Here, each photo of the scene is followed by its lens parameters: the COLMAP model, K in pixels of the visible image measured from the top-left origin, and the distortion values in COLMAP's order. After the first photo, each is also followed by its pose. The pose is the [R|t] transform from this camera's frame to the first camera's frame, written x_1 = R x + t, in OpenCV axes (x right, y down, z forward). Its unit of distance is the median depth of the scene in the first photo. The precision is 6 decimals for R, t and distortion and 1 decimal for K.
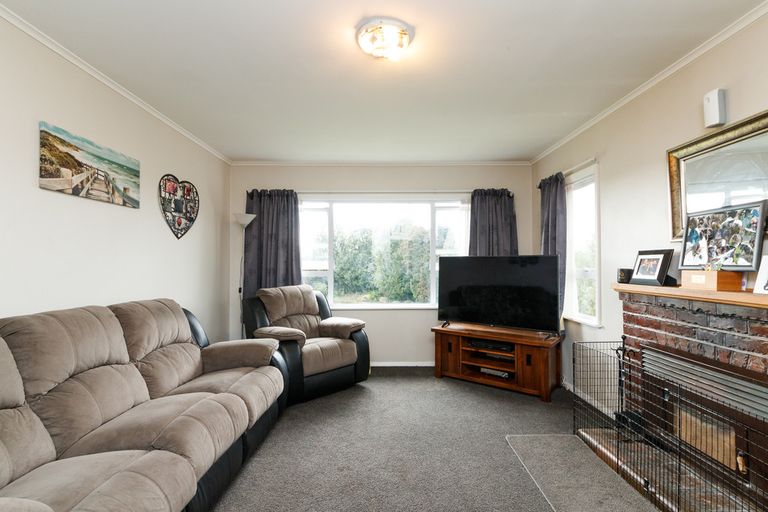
lens RADIAL K [[358.7, 0, 384.0], [0, 358.7, 256.0], [0, 0, 1]] dist [0.001319, 0.000719]
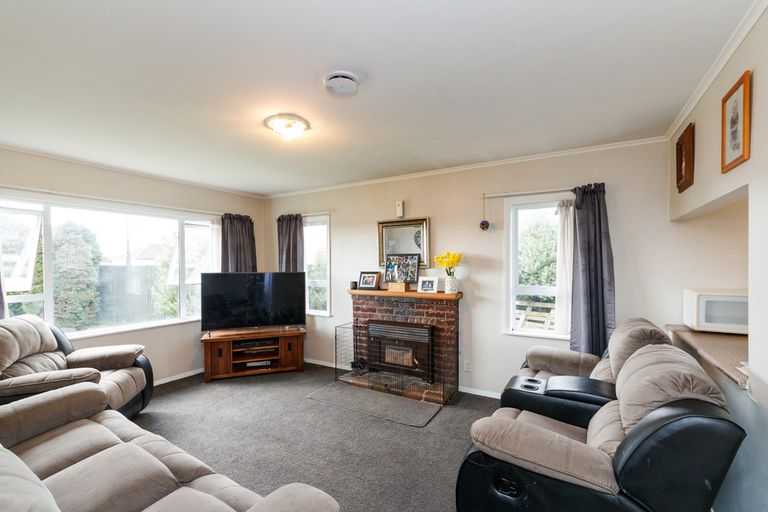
lens RADIAL K [[333.4, 0, 383.4], [0, 333.4, 266.9], [0, 0, 1]] dist [-0.000296, 0.000063]
pose [[0.518497, -0.007307, 0.855048, -0.513111], [-0.015525, 0.999718, 0.017957, -0.052373], [-0.854939, -0.022585, 0.518237, 0.011333]]
